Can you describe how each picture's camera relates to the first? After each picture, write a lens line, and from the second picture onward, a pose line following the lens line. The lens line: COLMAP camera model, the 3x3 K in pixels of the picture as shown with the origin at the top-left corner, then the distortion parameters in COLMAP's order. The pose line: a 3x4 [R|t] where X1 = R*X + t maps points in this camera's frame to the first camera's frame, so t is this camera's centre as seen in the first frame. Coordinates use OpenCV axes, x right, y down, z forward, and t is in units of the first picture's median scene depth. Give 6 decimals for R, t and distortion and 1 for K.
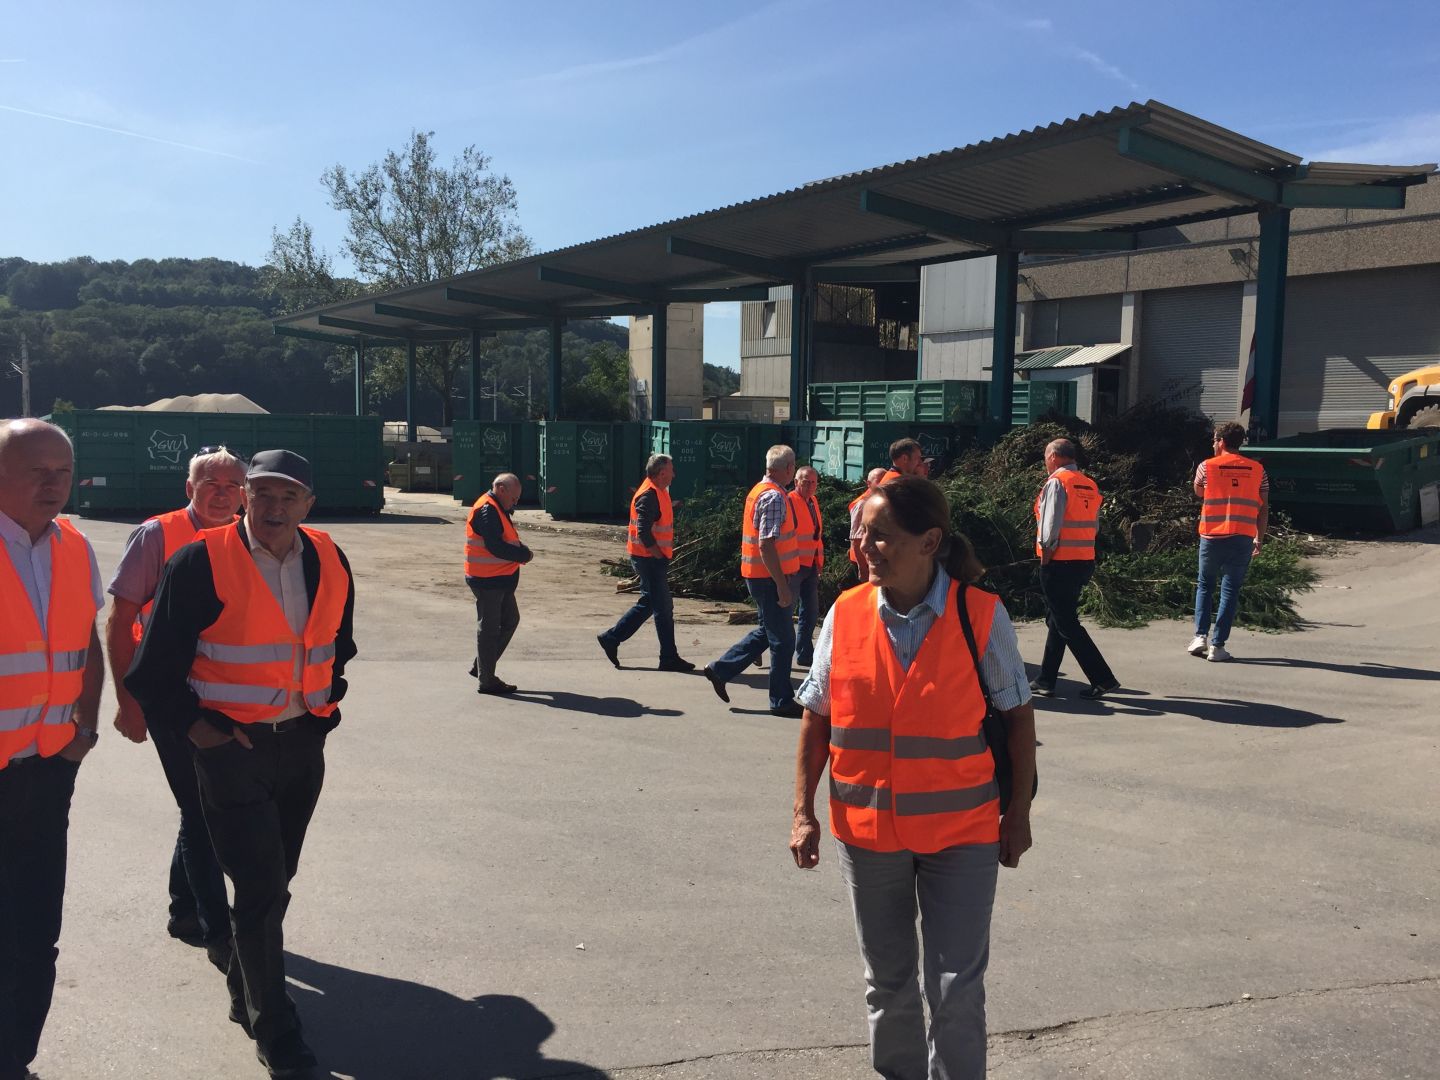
lens RADIAL K [[1222.6, 0, 720.0], [0, 1222.6, 540.0], [0, 0, 1]] dist [0.096185, -0.138917]
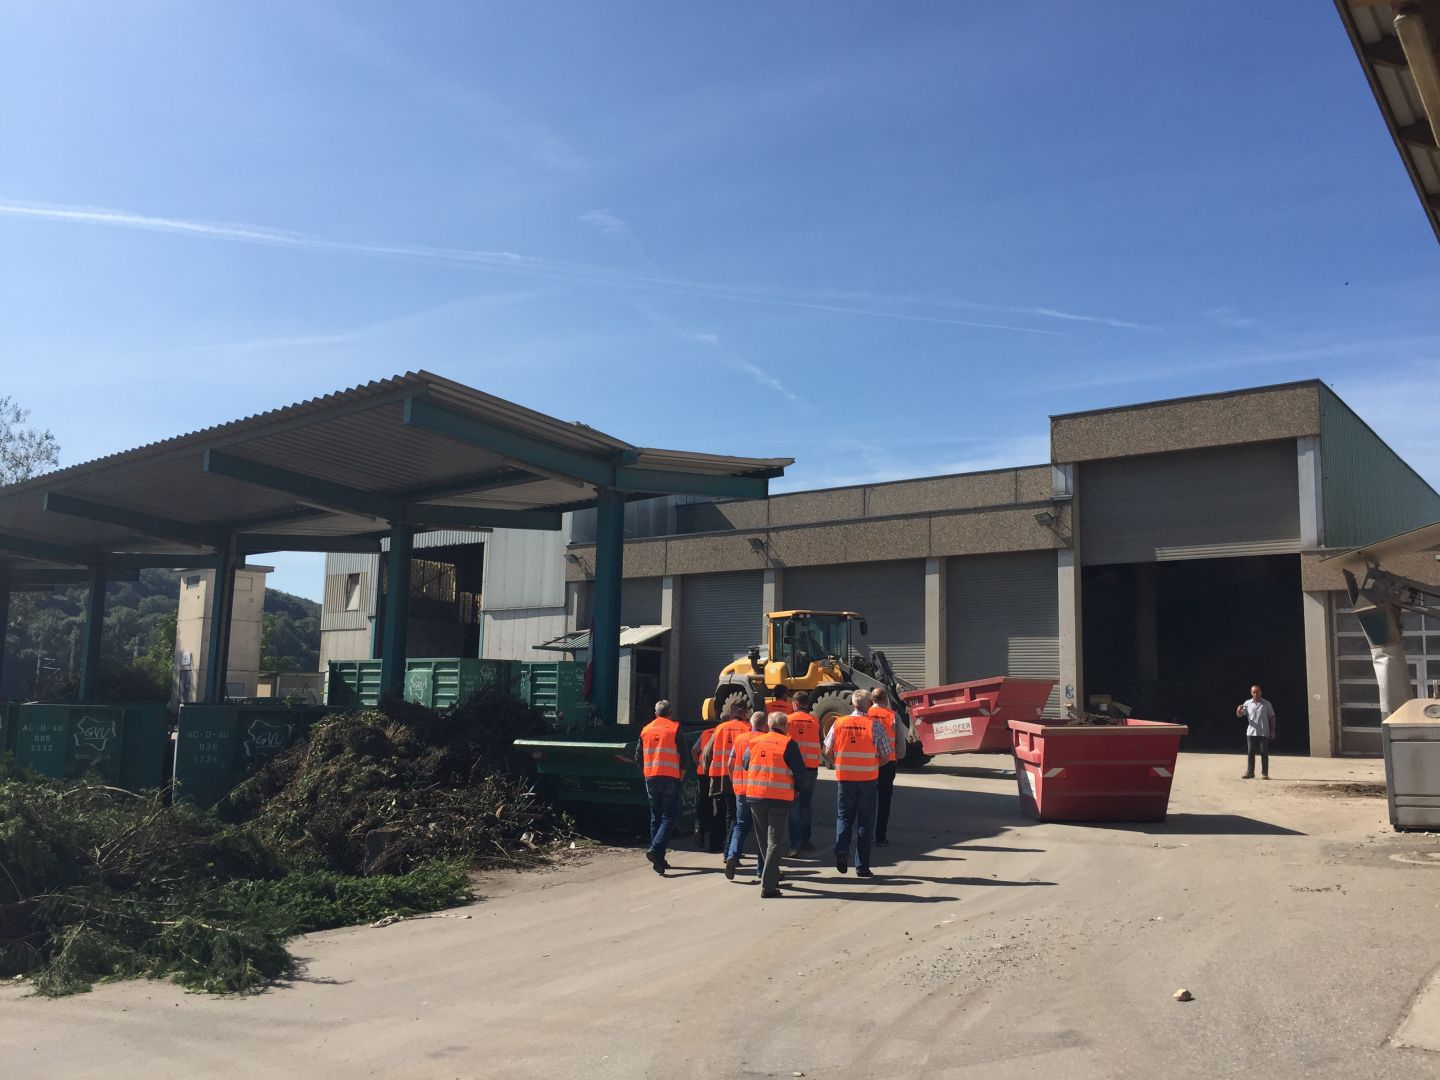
lens RADIAL K [[1222.6, 0, 720.0], [0, 1222.6, 540.0], [0, 0, 1]] dist [0.096185, -0.138917]
pose [[0.973526, 0.039376, 0.225158, 0.144767], [0.011661, 0.975211, -0.220969, -0.007251], [-0.228277, 0.217745, 0.948934, 0.034325]]
